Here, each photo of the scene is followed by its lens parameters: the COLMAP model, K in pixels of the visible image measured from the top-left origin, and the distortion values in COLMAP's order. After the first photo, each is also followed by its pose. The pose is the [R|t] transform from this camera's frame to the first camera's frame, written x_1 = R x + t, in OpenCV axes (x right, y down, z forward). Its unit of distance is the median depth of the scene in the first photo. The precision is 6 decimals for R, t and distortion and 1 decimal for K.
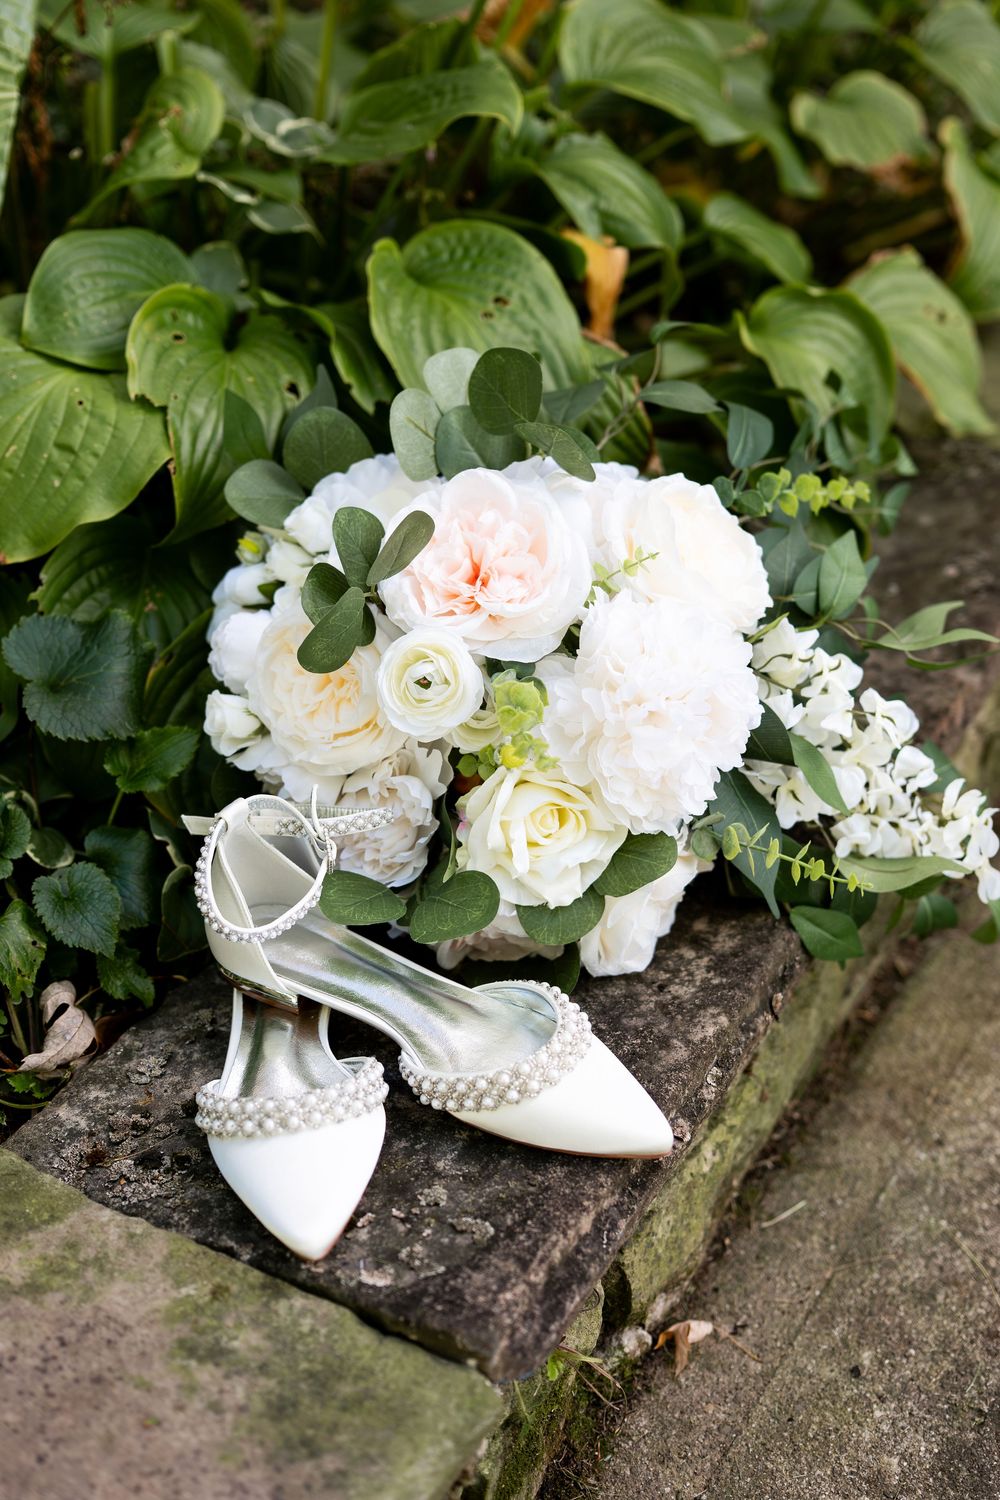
lens RADIAL K [[2090.5, 0, 517.9], [0, 2090.5, 771.6], [0, 0, 1]] dist [0.000919, 0.000000]
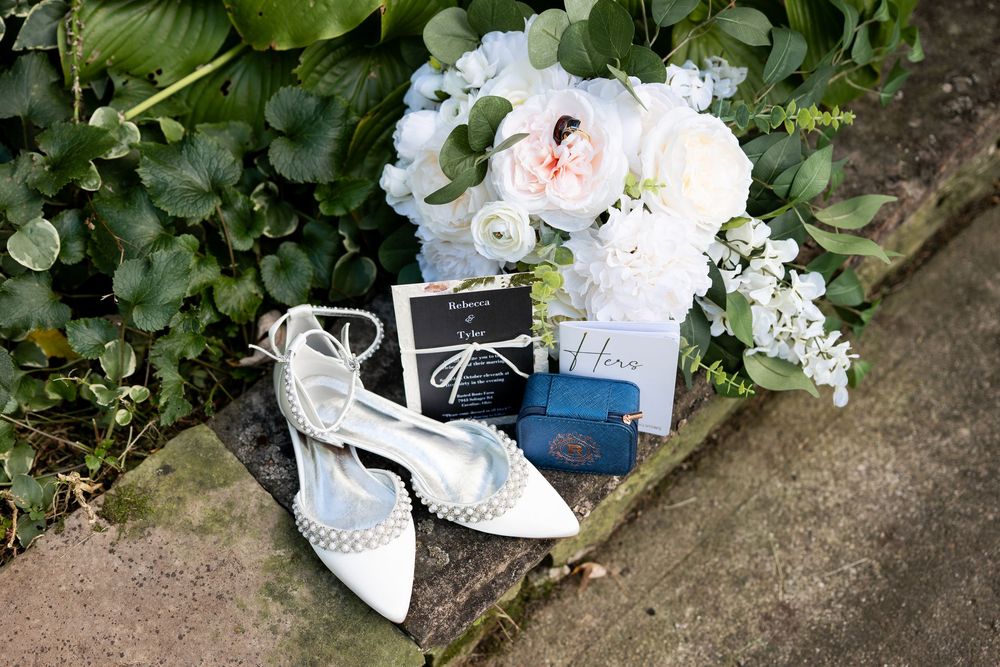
lens RADIAL K [[1393.7, 0, 482.5], [0, 1393.7, 330.0], [0, 0, 1]] dist [0.000919, 0.000000]
pose [[0.953177, 0.252863, -0.165876, 0.139254], [-0.162579, 0.890967, 0.423963, -0.397237], [0.254995, -0.377144, 0.890360, 0.016454]]
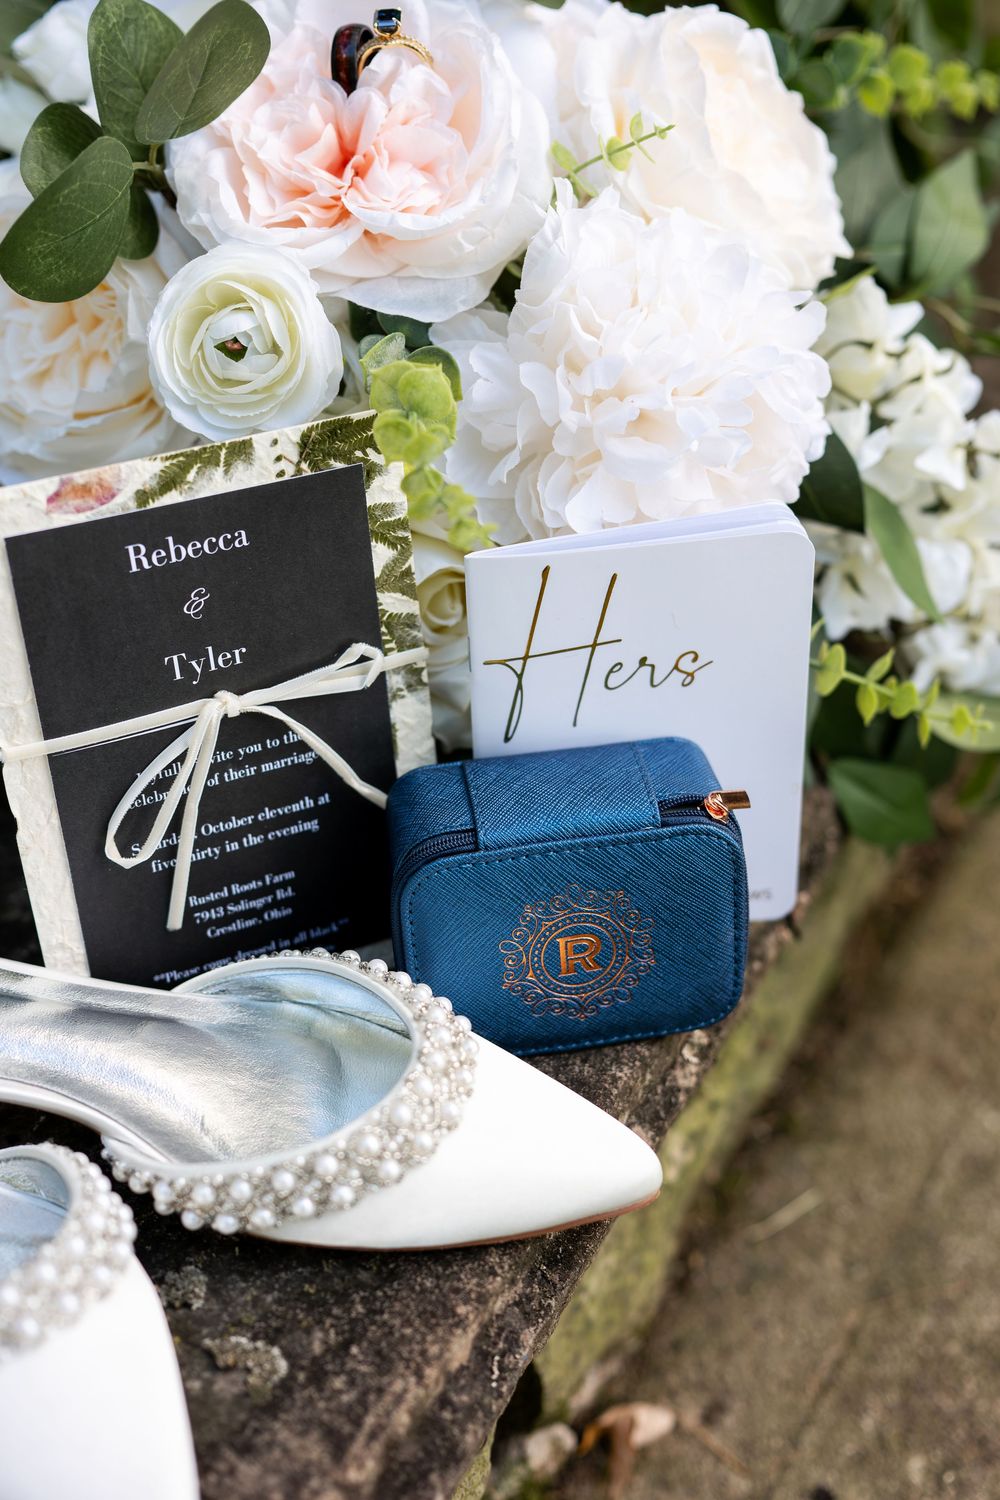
lens RADIAL K [[2090.5, 0, 494.1], [0, 2090.5, 770.4], [0, 0, 1]] dist [0.000919, 0.000000]
pose [[0.999496, 0.022584, 0.022320, 0.022188], [-0.024920, 0.993551, 0.110612, 0.006491], [-0.019678, -0.111113, 0.993613, 0.412106]]
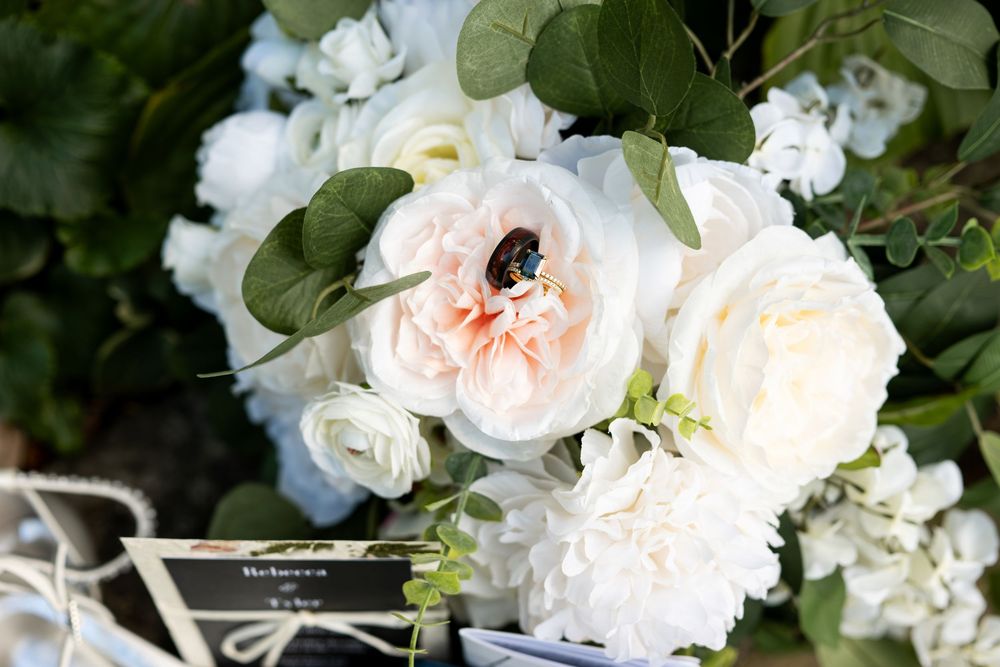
lens RADIAL K [[1393.7, 0, 492.5], [0, 1393.7, 336.4], [0, 0, 1]] dist [0.000919, 0.000000]
pose [[0.910668, 0.396257, -0.116893, 0.052036], [-0.239586, 0.737035, 0.631963, -0.381665], [0.336574, -0.547503, 0.766132, 0.600068]]
